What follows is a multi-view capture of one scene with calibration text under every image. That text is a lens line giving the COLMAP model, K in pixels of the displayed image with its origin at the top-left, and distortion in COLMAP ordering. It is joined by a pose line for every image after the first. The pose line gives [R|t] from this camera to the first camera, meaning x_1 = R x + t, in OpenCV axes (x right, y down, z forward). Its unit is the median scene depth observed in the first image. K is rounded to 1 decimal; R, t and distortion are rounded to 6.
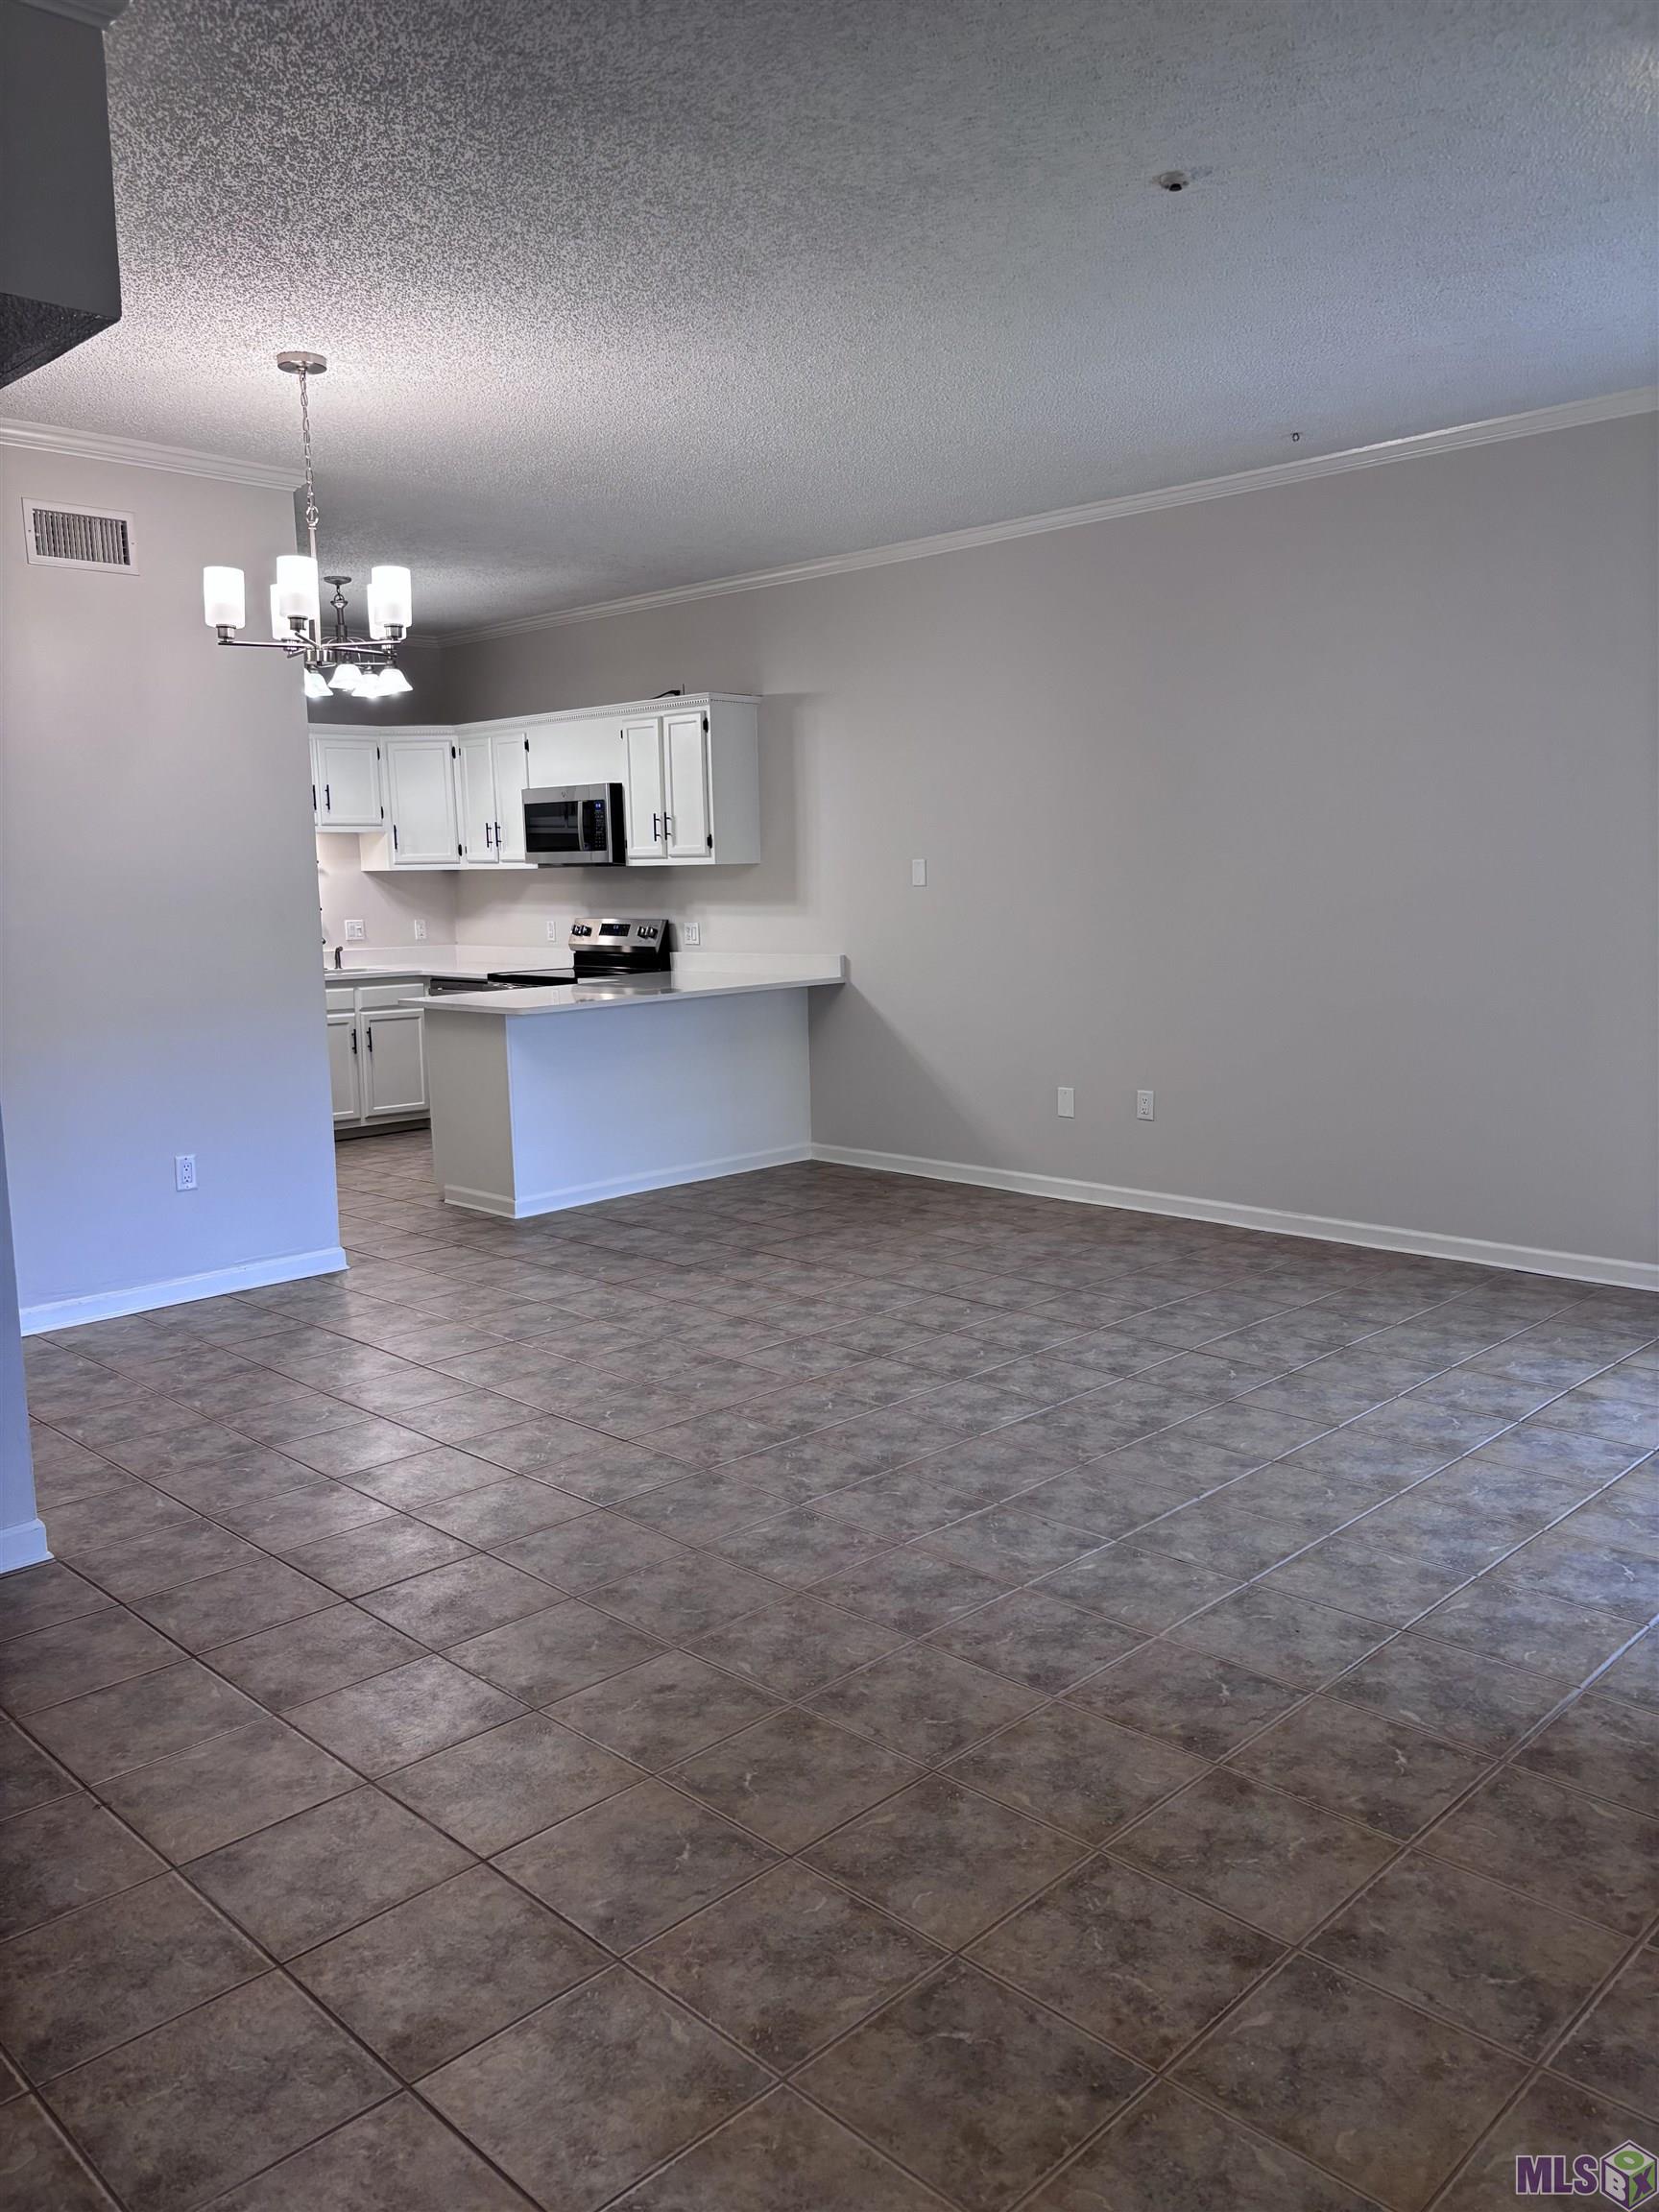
lens RADIAL K [[1639.9, 0, 817.3], [0, 1639.9, 1104.8], [0, 0, 1]] dist [0.147213, -0.257299]
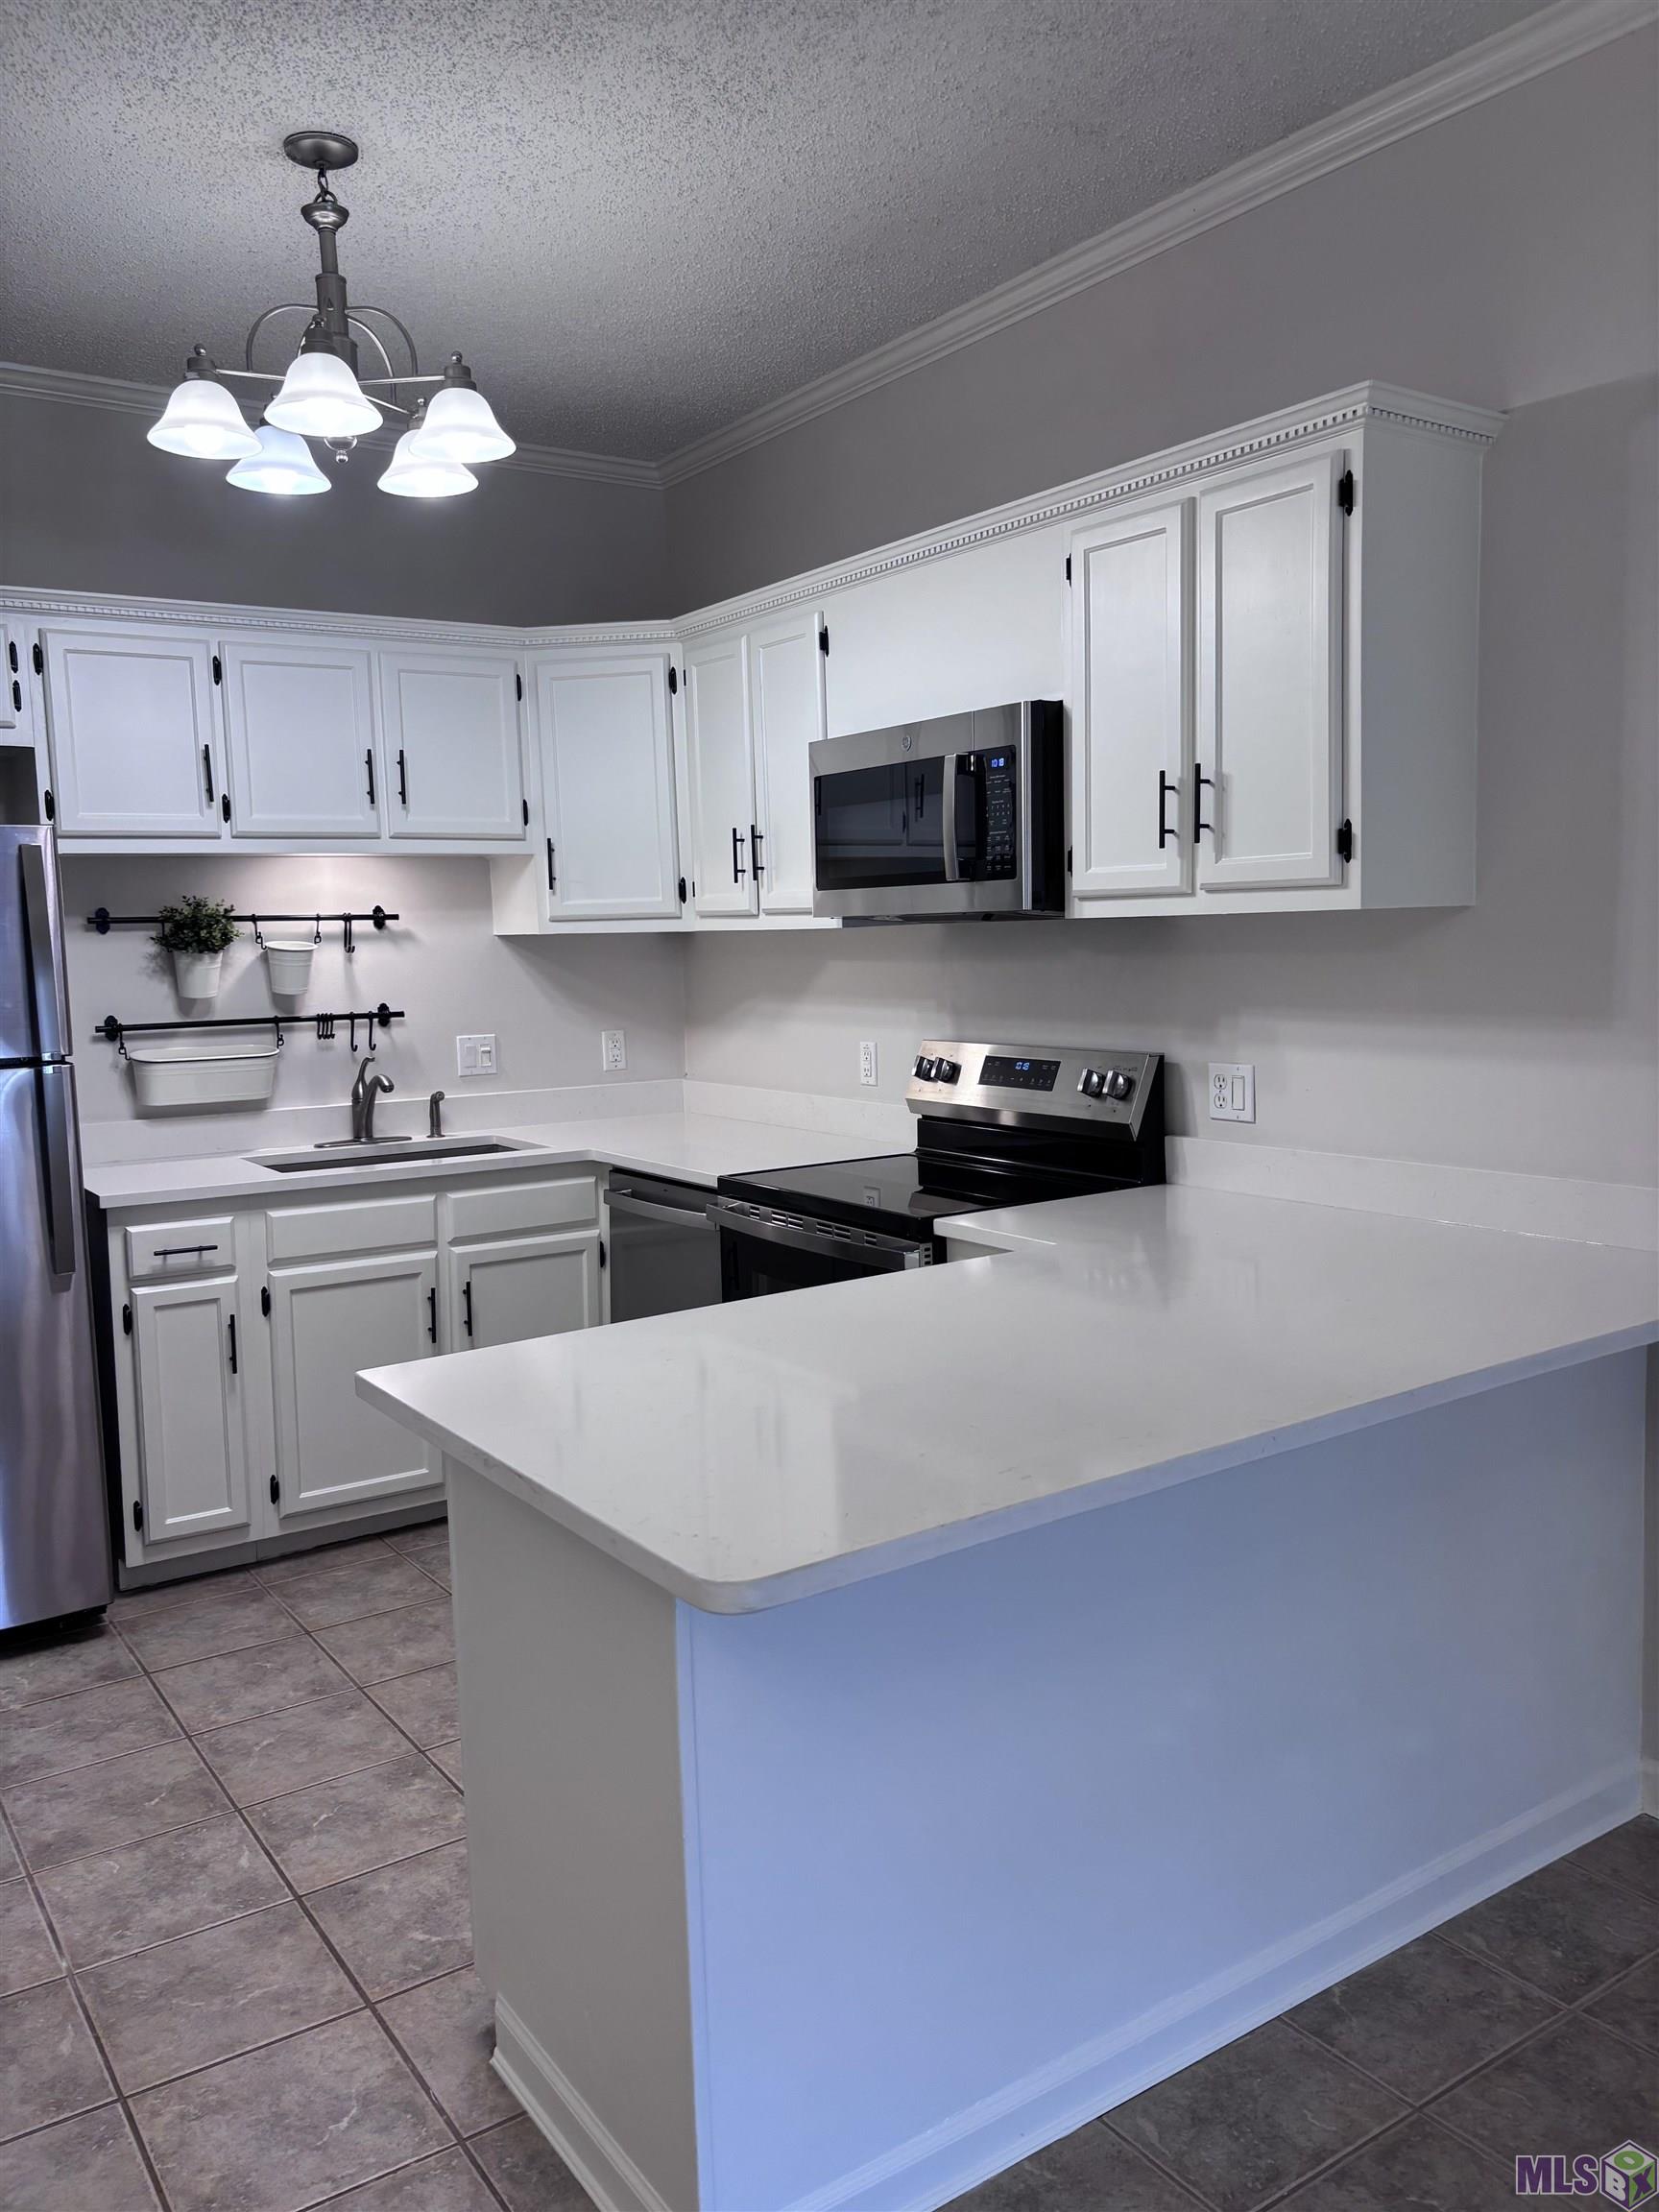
lens RADIAL K [[1688.9, 0, 795.6], [0, 1688.9, 1096.4], [0, 0, 1]] dist [0.010436, 0.000000]
pose [[0.979524, 0.015866, -0.200702, -0.175363], [-0.024359, 0.998906, -0.039917, -0.154924], [0.199849, 0.043989, 0.978839, 1.084262]]
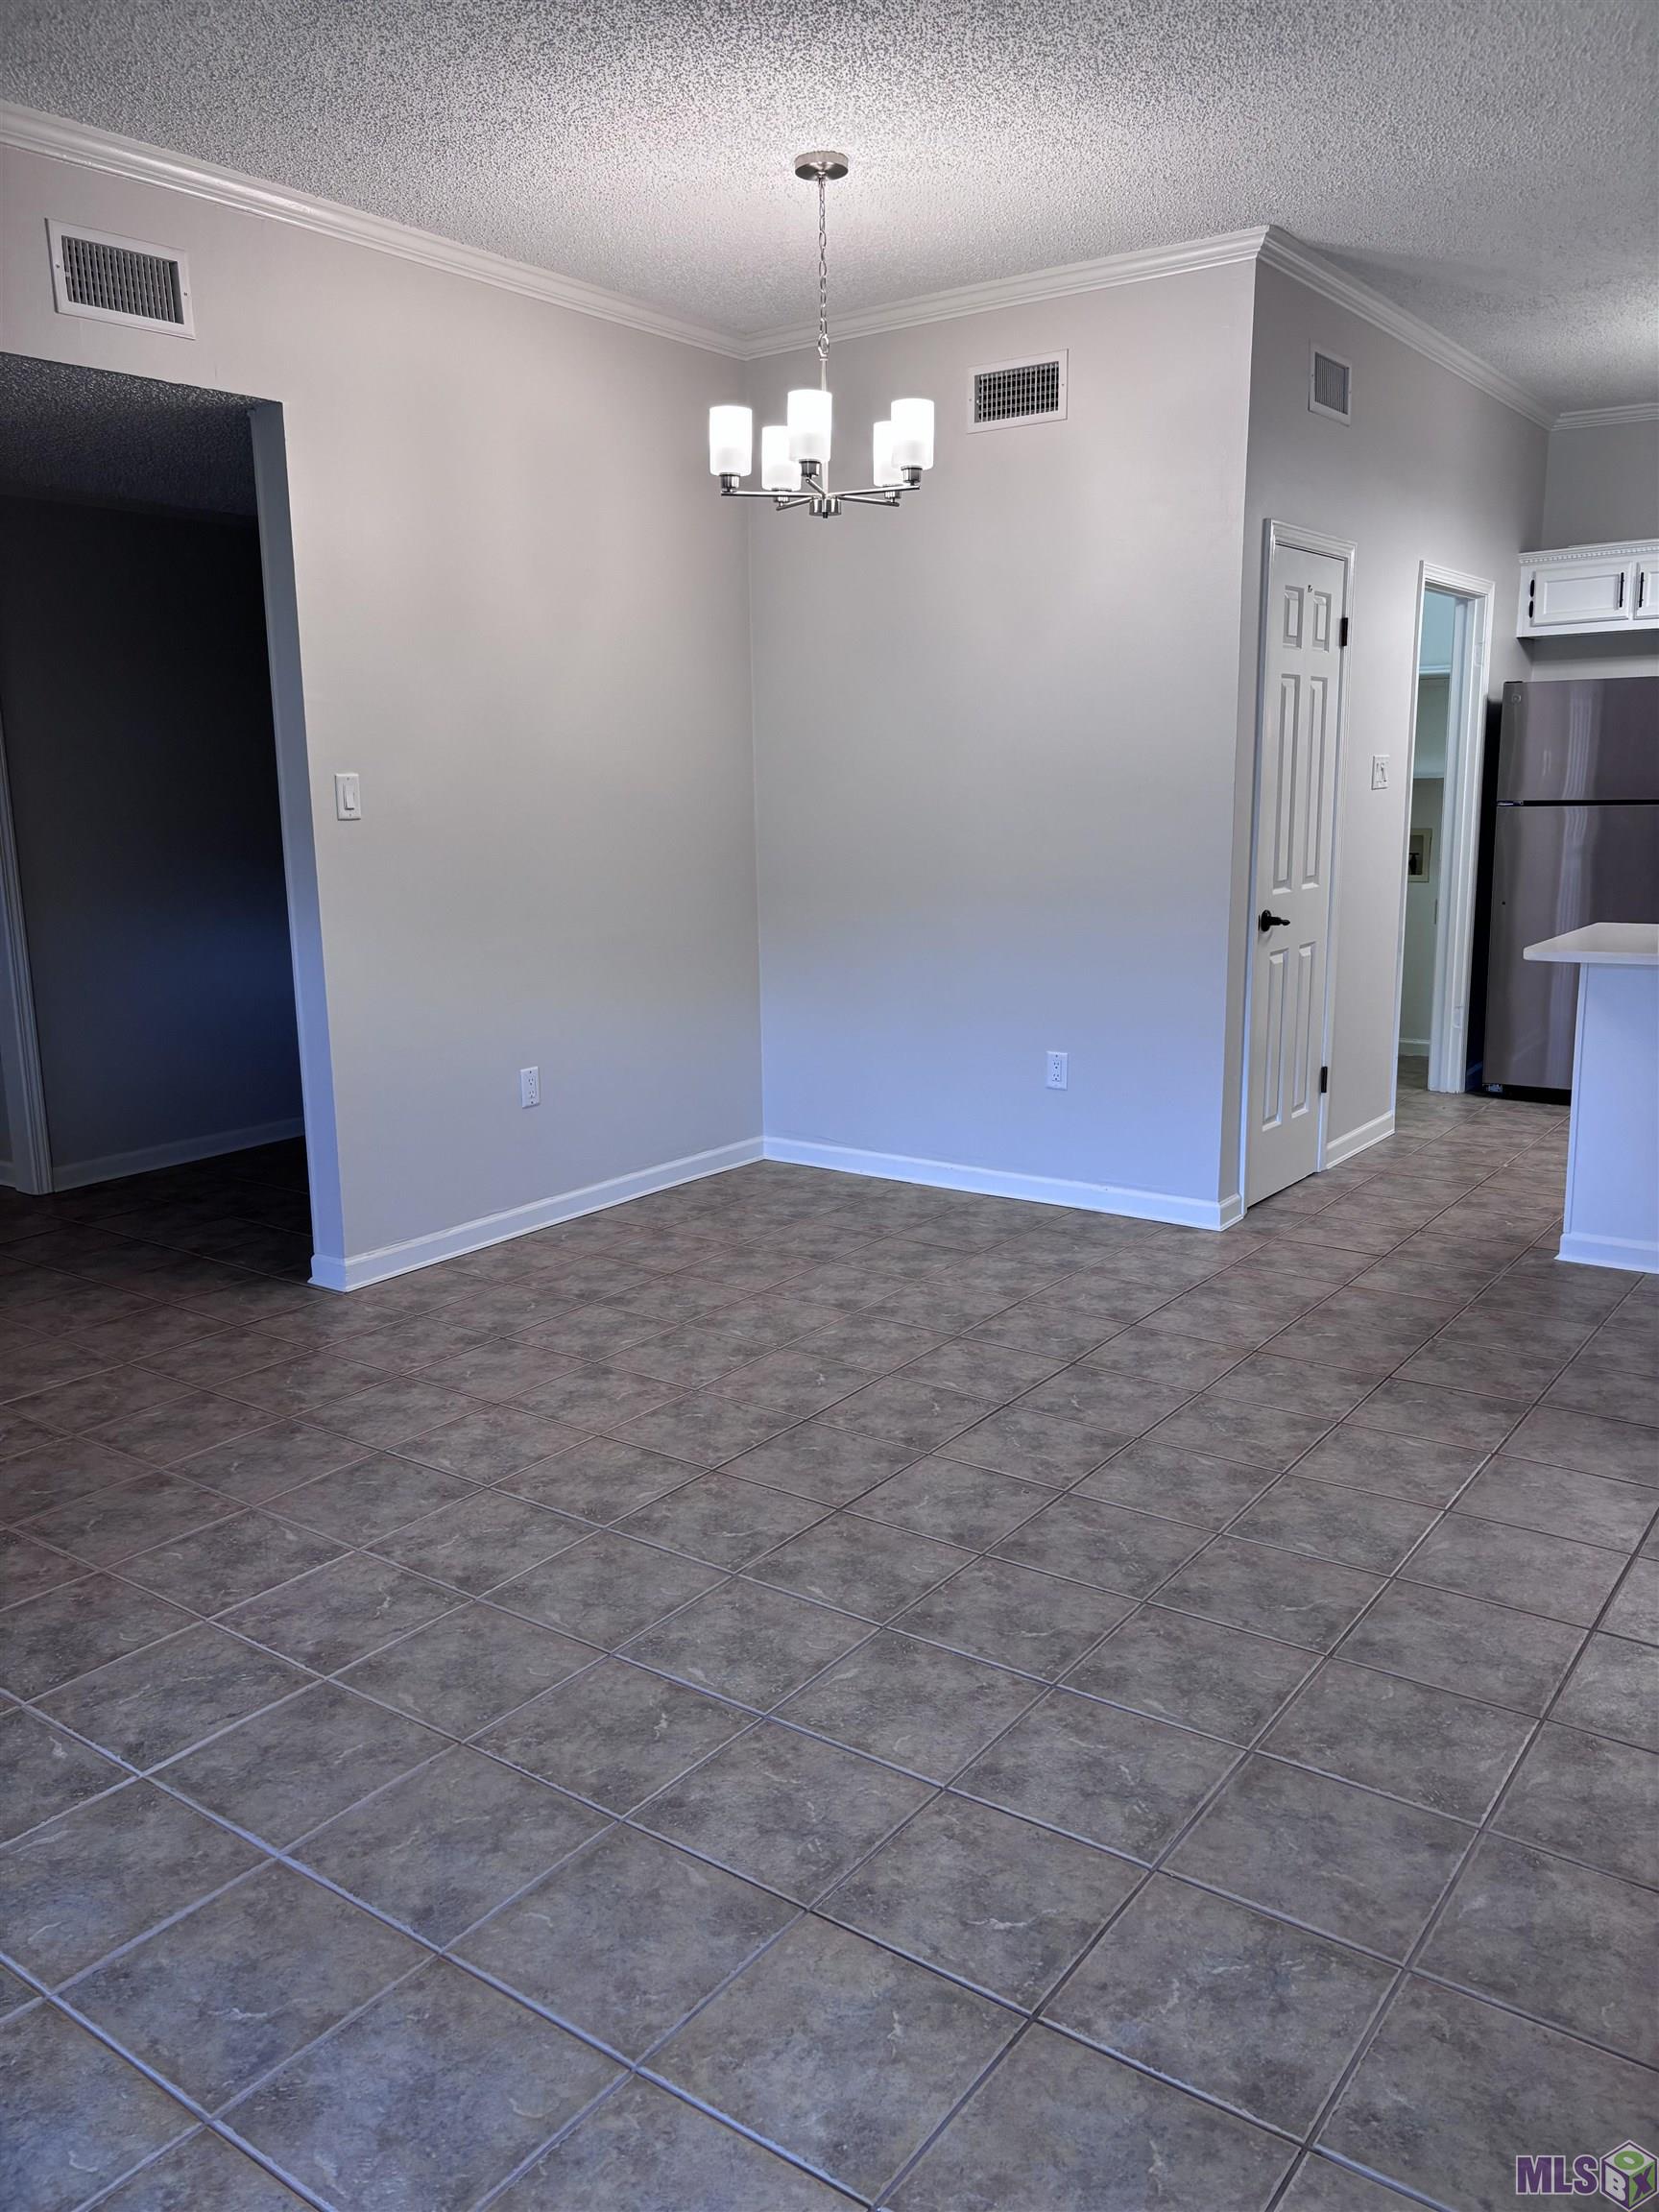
lens RADIAL K [[1683.1, 0, 834.7], [0, 1683.1, 1087.3], [0, 0, 1]] dist [0.022731, -0.003154]
pose [[0.159909, 0.203856, -0.965853, 0.620022], [-0.133509, 0.973920, 0.183454, -0.127574], [0.978062, 0.099615, 0.182955, 0.838951]]
